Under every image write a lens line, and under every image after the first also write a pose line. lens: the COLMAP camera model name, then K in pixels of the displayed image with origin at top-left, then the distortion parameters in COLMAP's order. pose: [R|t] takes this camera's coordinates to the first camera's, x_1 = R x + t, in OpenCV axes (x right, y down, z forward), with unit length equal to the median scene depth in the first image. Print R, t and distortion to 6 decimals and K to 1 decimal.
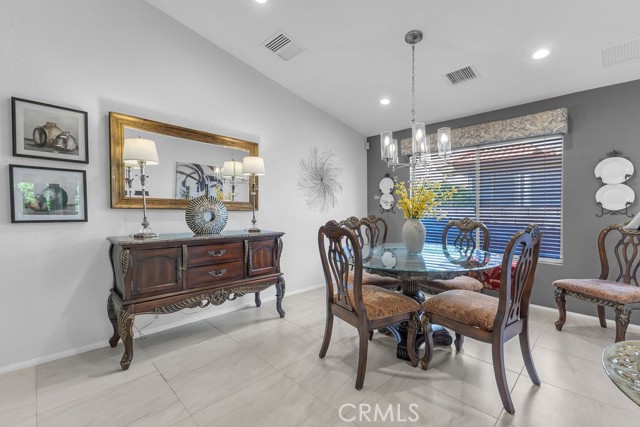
lens RADIAL K [[284.7, 0, 320.0], [0, 284.7, 213.5], [0, 0, 1]] dist [0.001916, 0.000338]
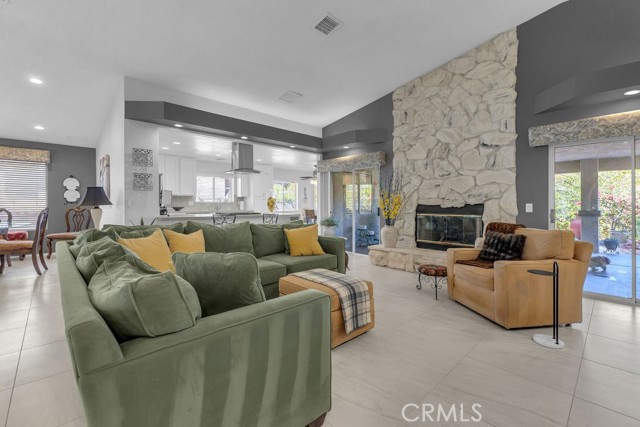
lens RADIAL K [[279.0, 0, 322.4], [0, 279.0, 203.7], [0, 0, 1]] dist [0.001183, 0.000213]
pose [[0.018737, -0.006123, 0.999806, -1.181054], [0.006408, 0.999961, 0.006004, 0.003493], [-0.999804, 0.006294, 0.018776, -1.058101]]
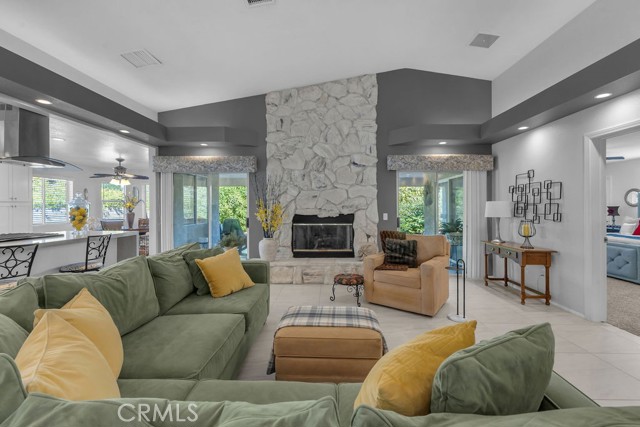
lens RADIAL K [[279.0, 0, 322.4], [0, 279.0, 203.7], [0, 0, 1]] dist [0.001183, 0.000213]
pose [[-0.692924, 0.000809, 0.721011, -0.772434], [0.003363, 0.999992, 0.002110, -0.052108], [-0.721003, 0.003886, -0.692921, -0.500405]]
